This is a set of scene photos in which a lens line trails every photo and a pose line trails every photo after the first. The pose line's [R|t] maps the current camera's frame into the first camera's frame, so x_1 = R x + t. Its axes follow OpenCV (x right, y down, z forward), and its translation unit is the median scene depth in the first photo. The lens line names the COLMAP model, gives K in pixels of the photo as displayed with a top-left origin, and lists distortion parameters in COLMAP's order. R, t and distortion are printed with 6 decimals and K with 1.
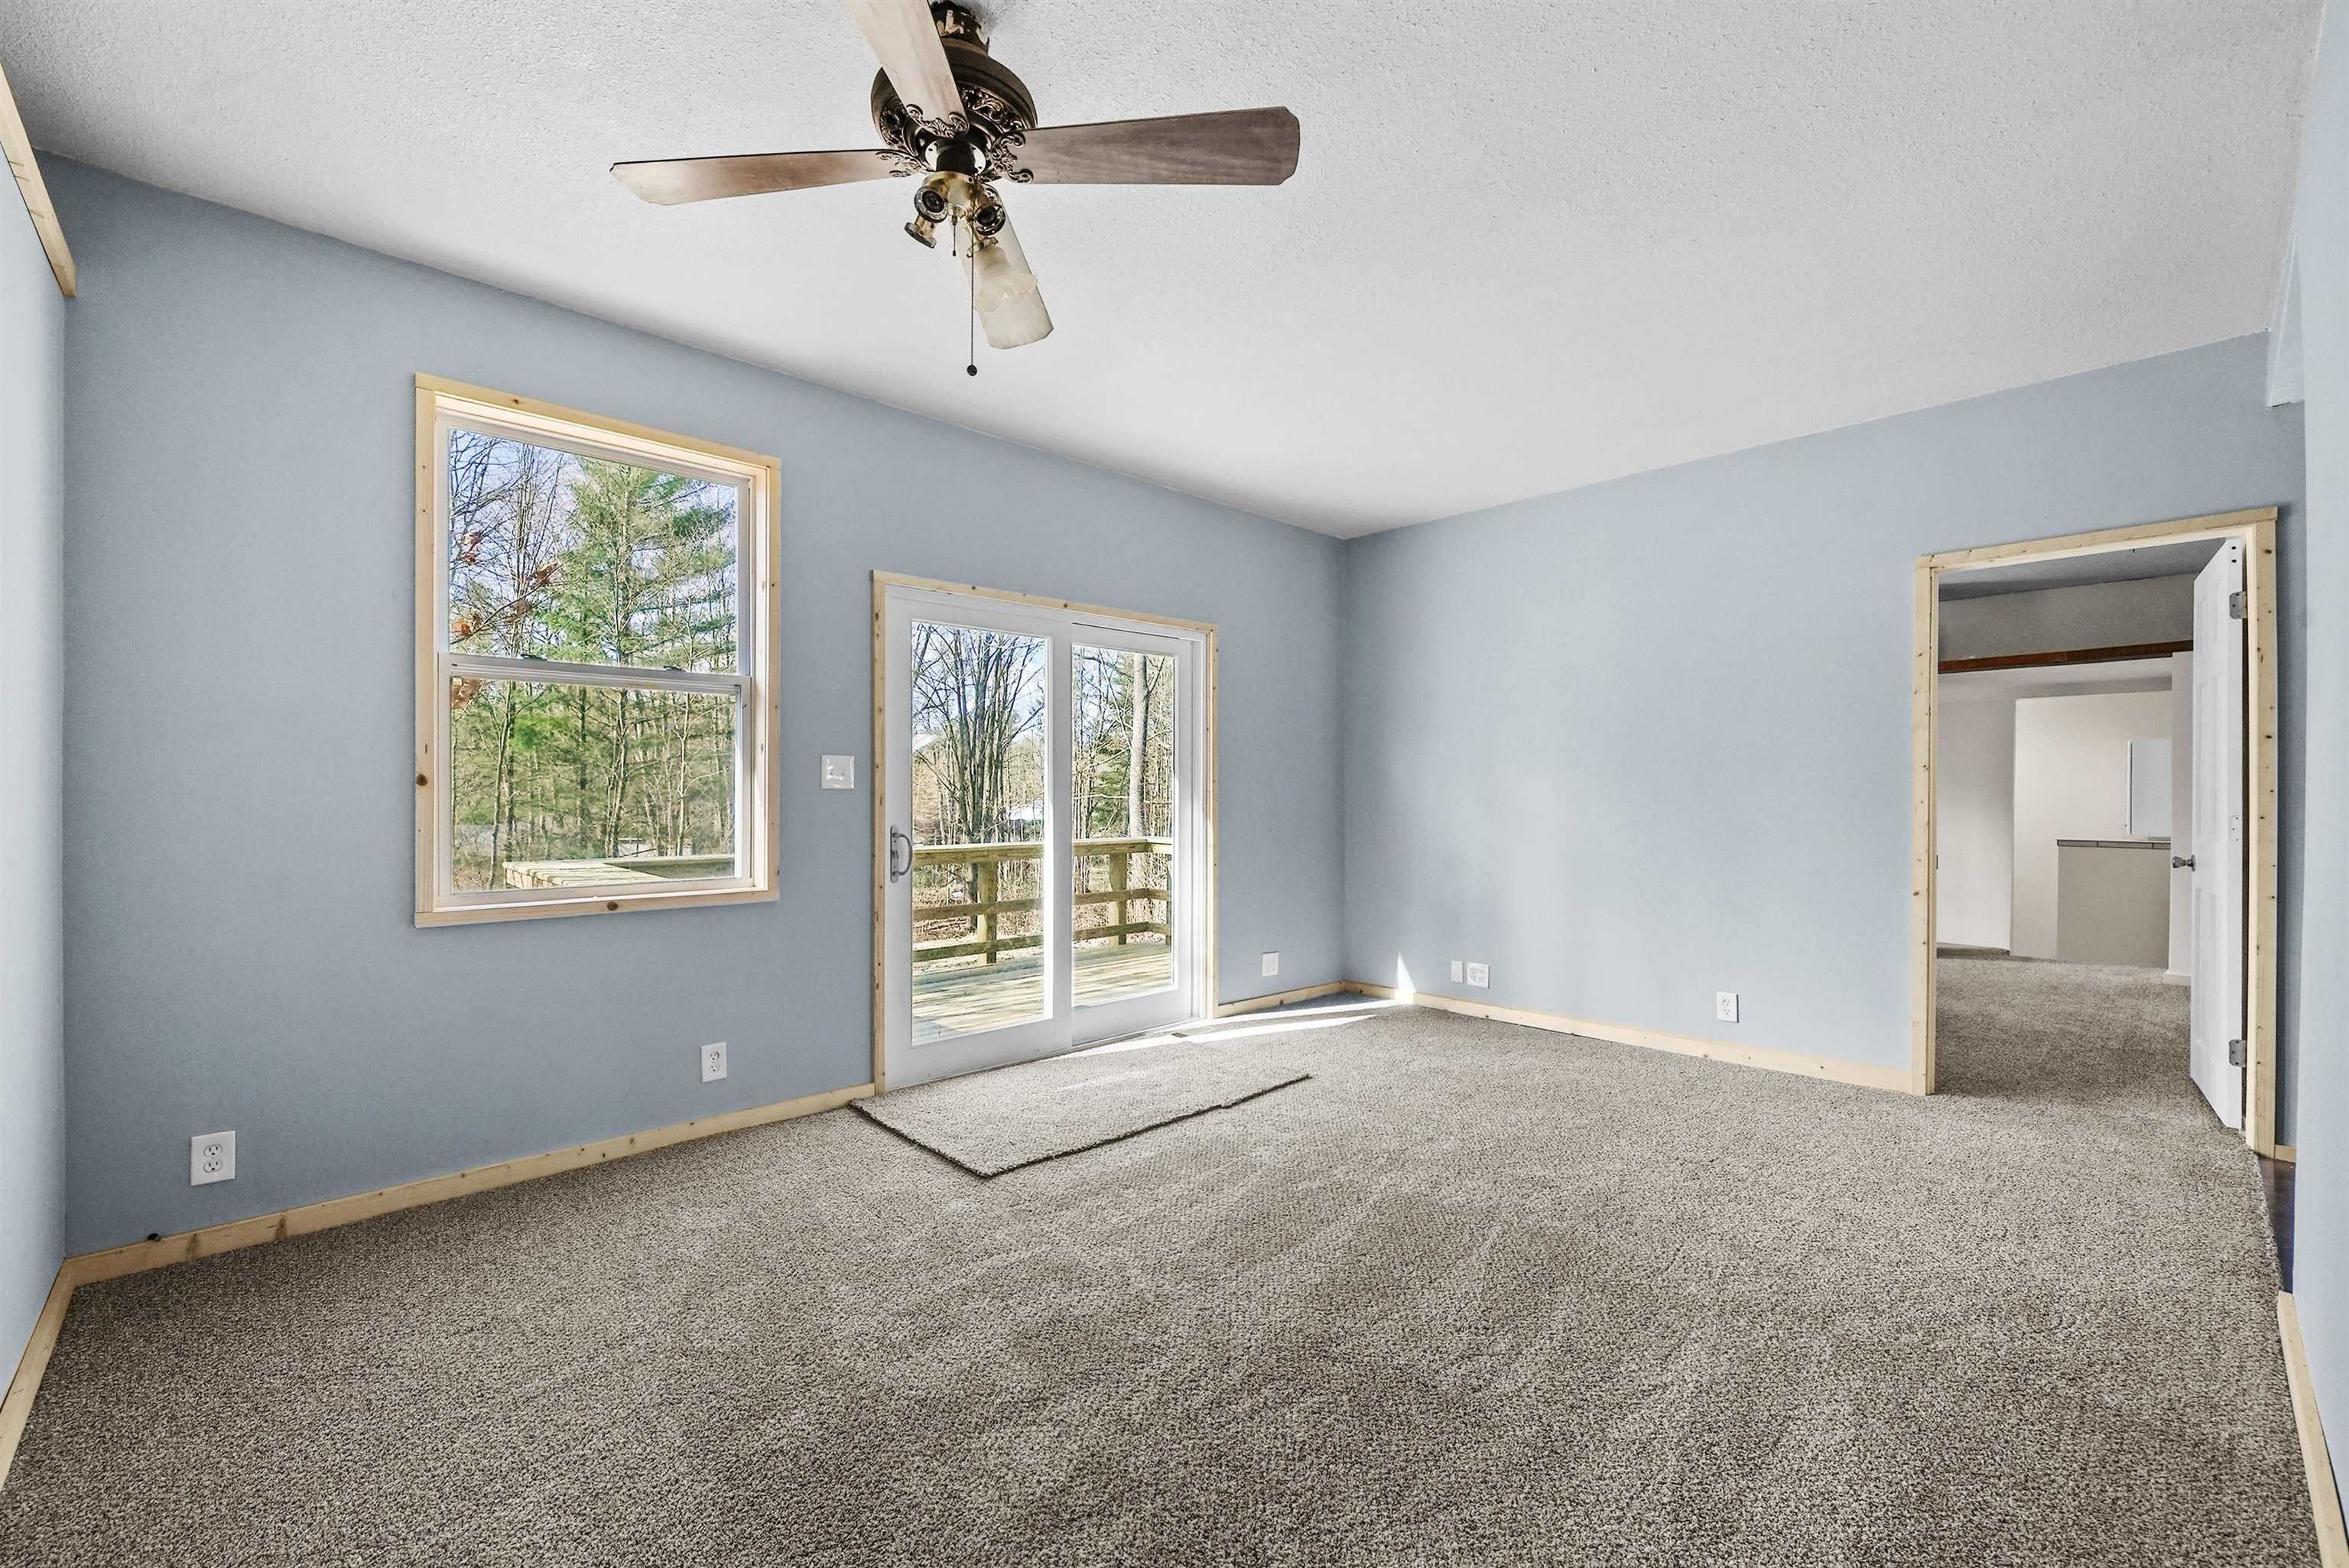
lens RADIAL K [[961.3, 0, 1173.3], [0, 961.3, 792.2], [0, 0, 1]] dist [0.001257, -0.000212]
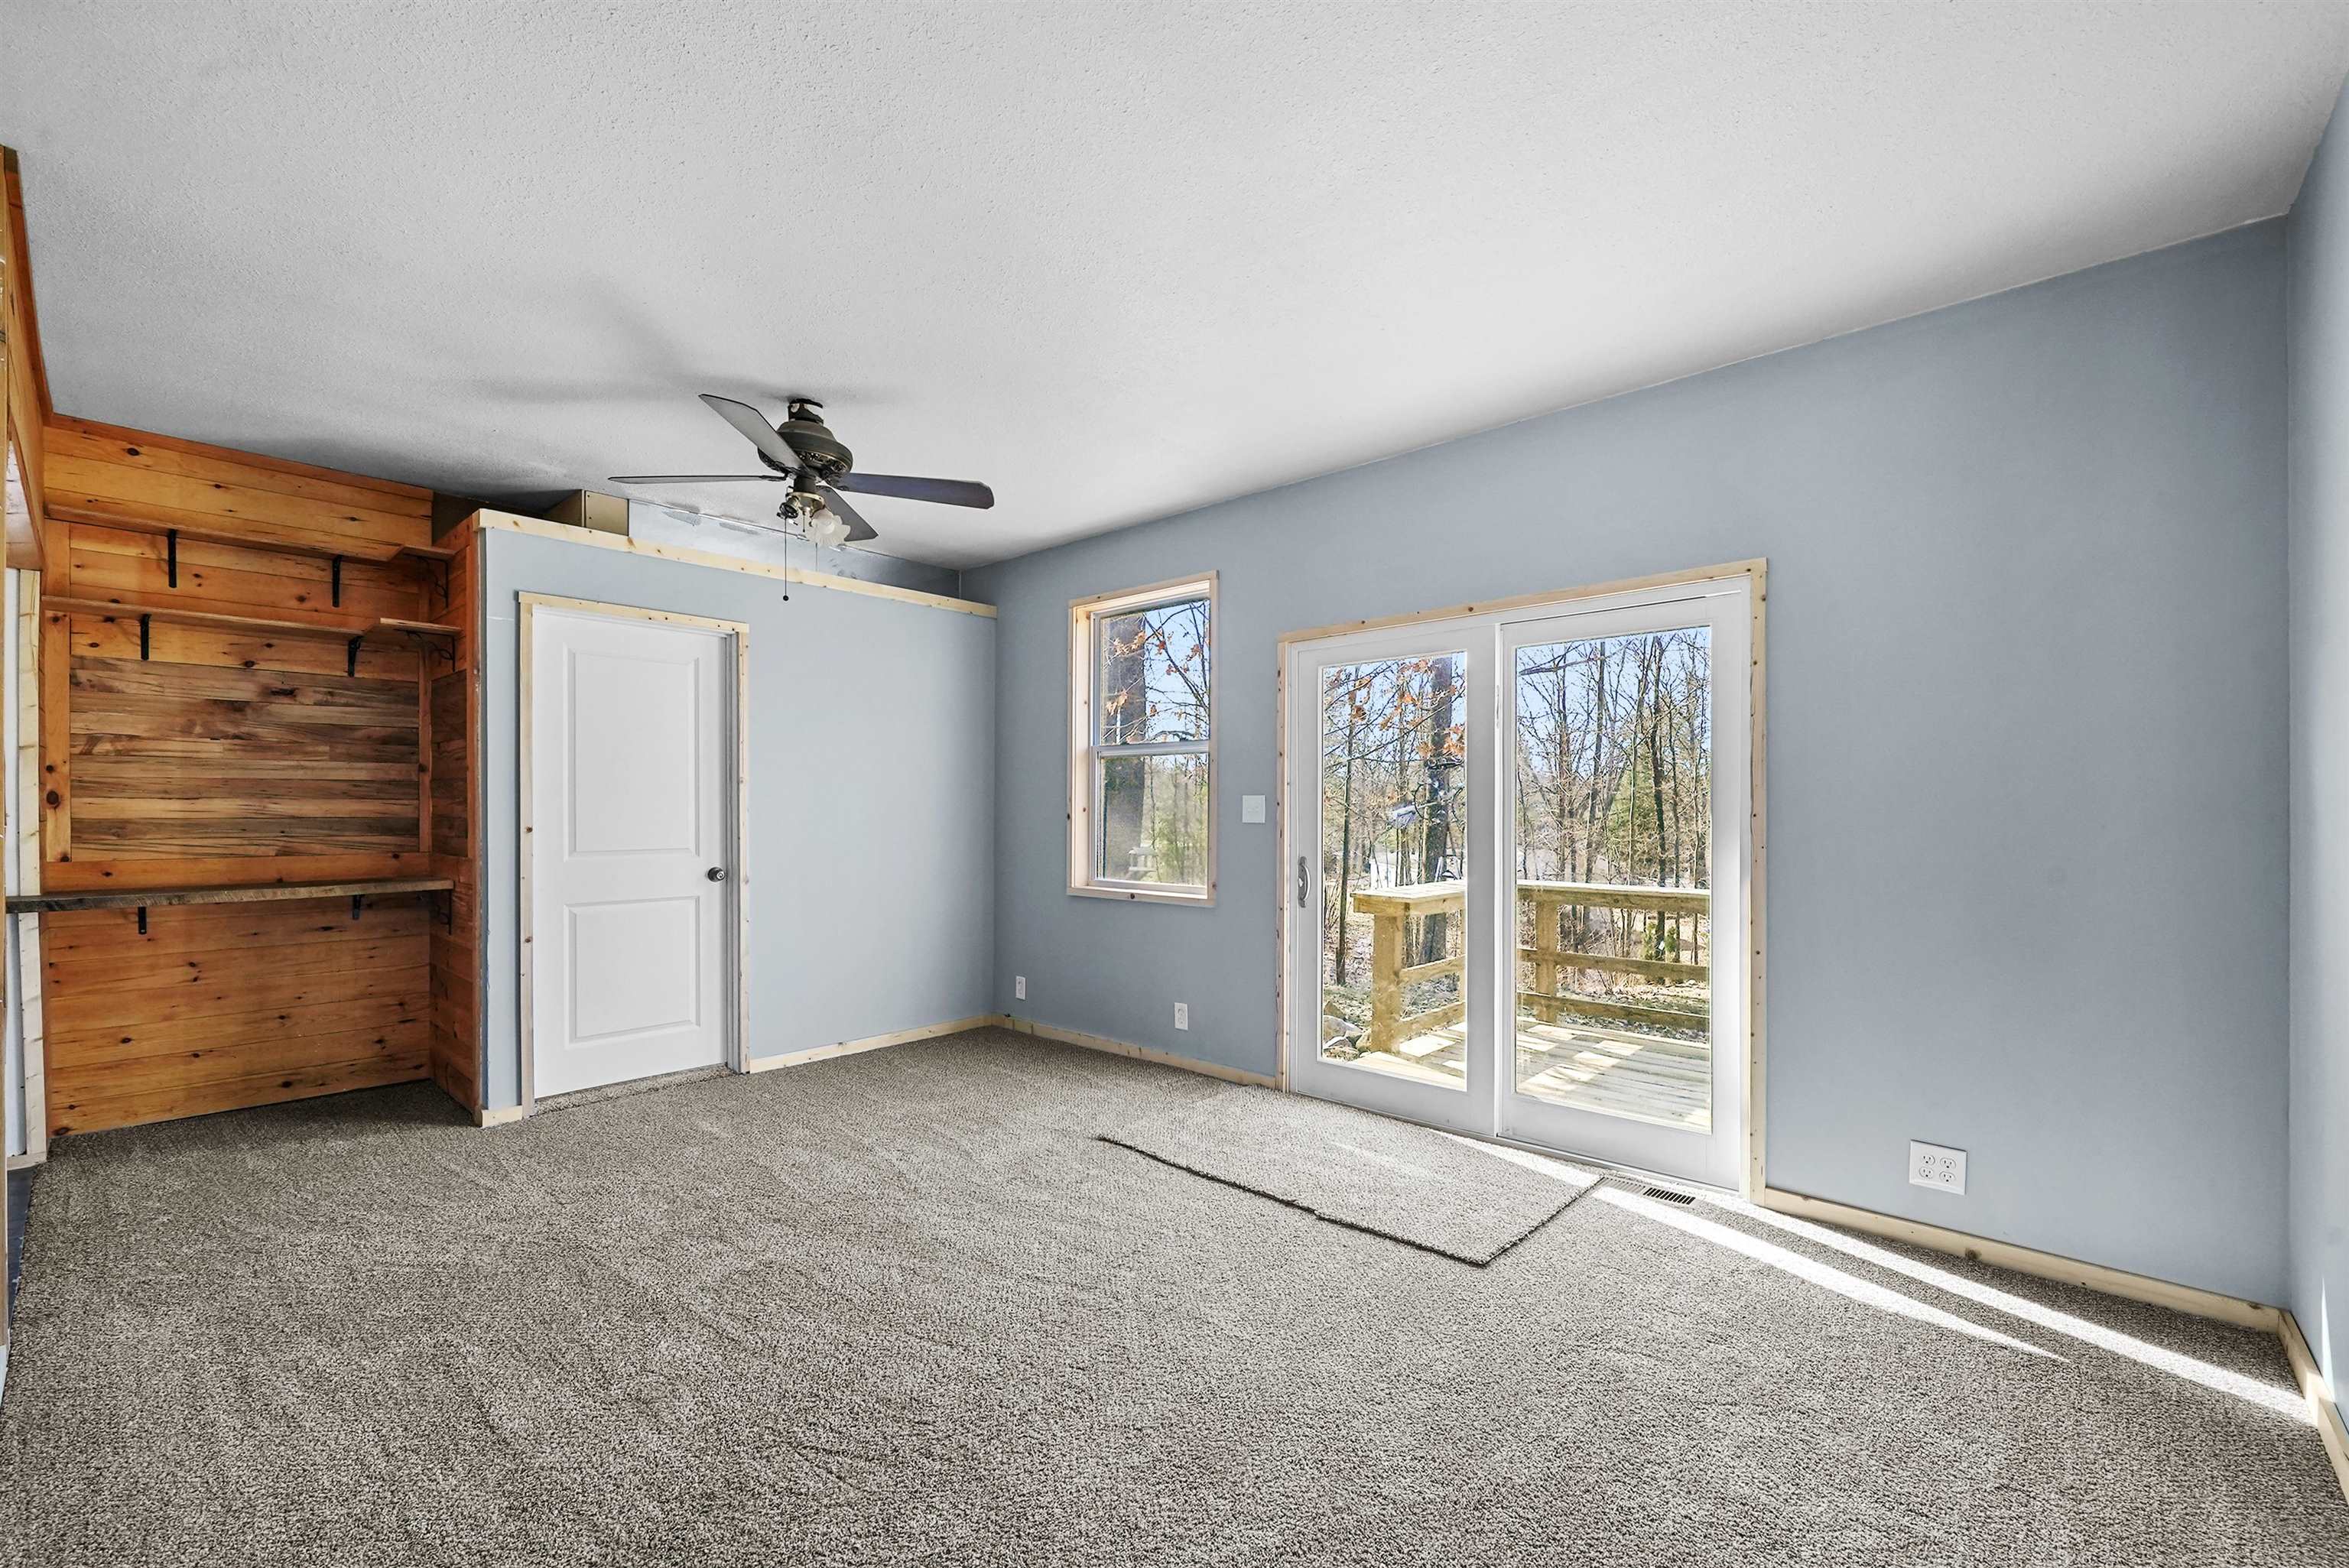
lens RADIAL K [[961.3, 0, 1180.6], [0, 961.3, 808.8], [0, 0, 1]] dist [0.001257, -0.000212]
pose [[0.088595, -0.007160, -0.996042, 0.698437], [-0.006618, 0.999948, -0.007777, -0.009302], [0.996046, 0.007281, 0.088543, 0.657823]]
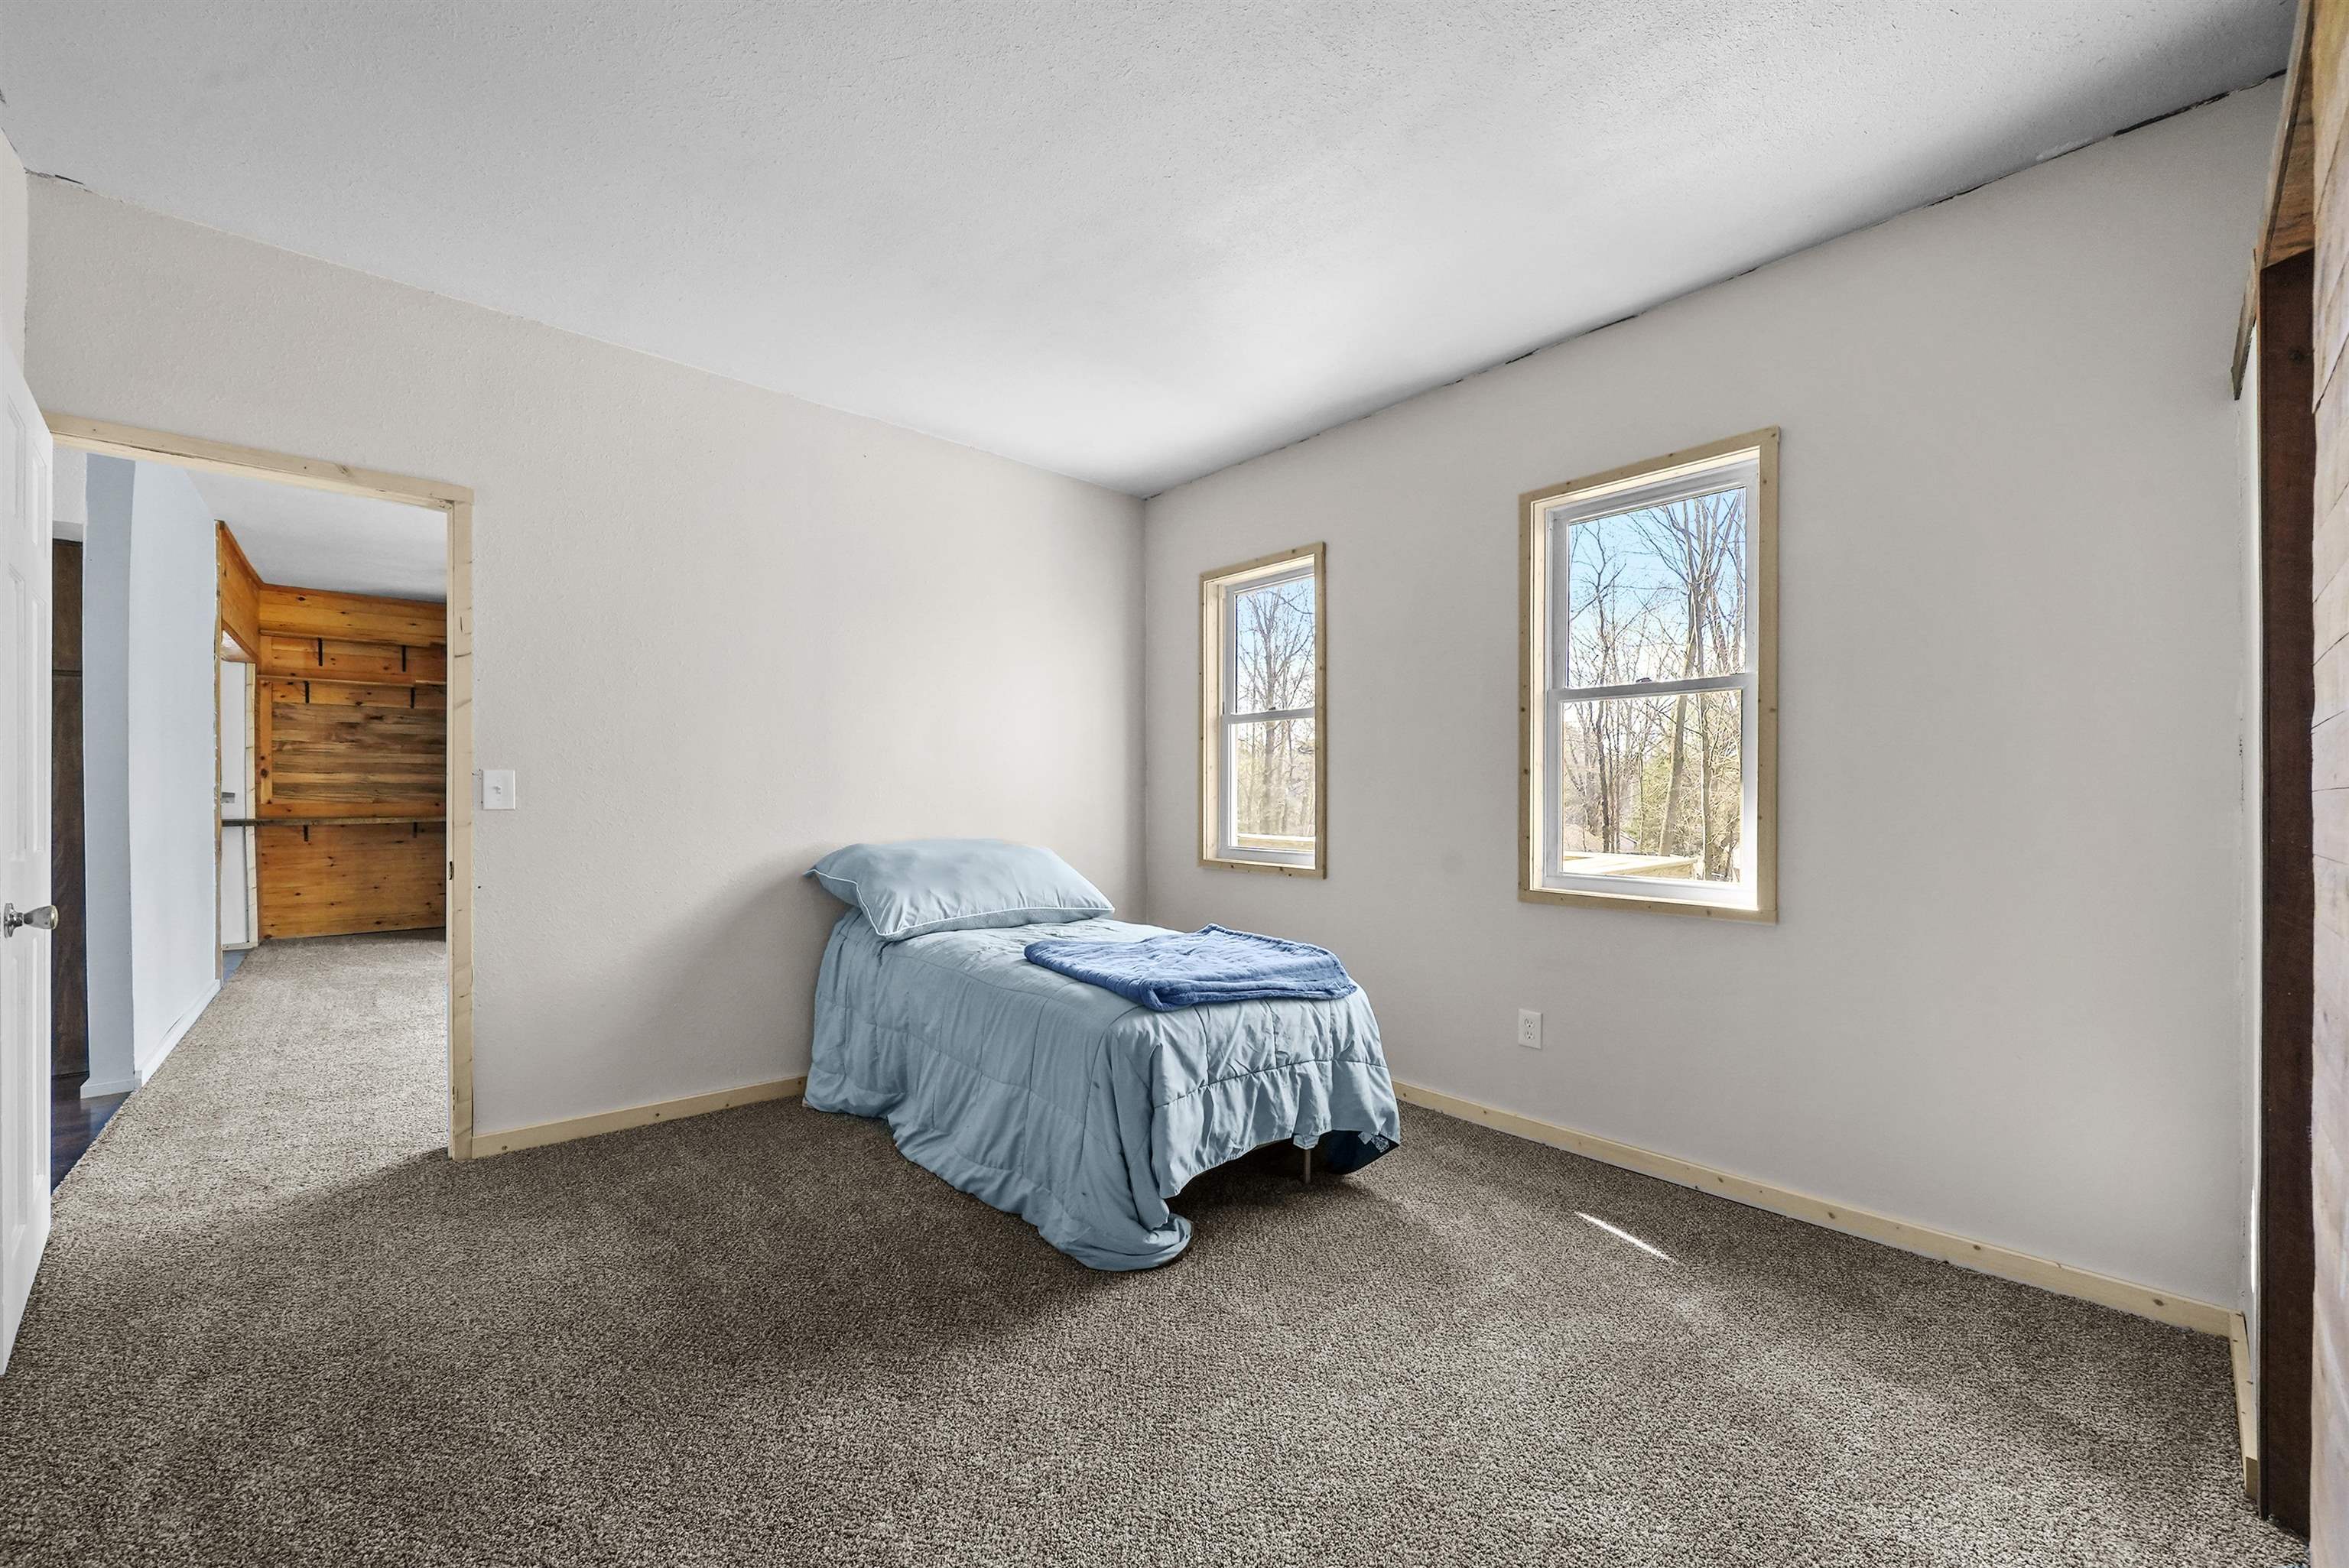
lens RADIAL K [[870.4, 0, 1176.9], [0, 870.4, 789.8], [0, 0, 1]] dist [0.000619, -0.000080]
pose [[-0.016153, -0.009826, -0.999821, 1.140427], [-0.005424, 0.999938, -0.009739, 0.011064], [0.999855, 0.005266, -0.016205, 1.207473]]
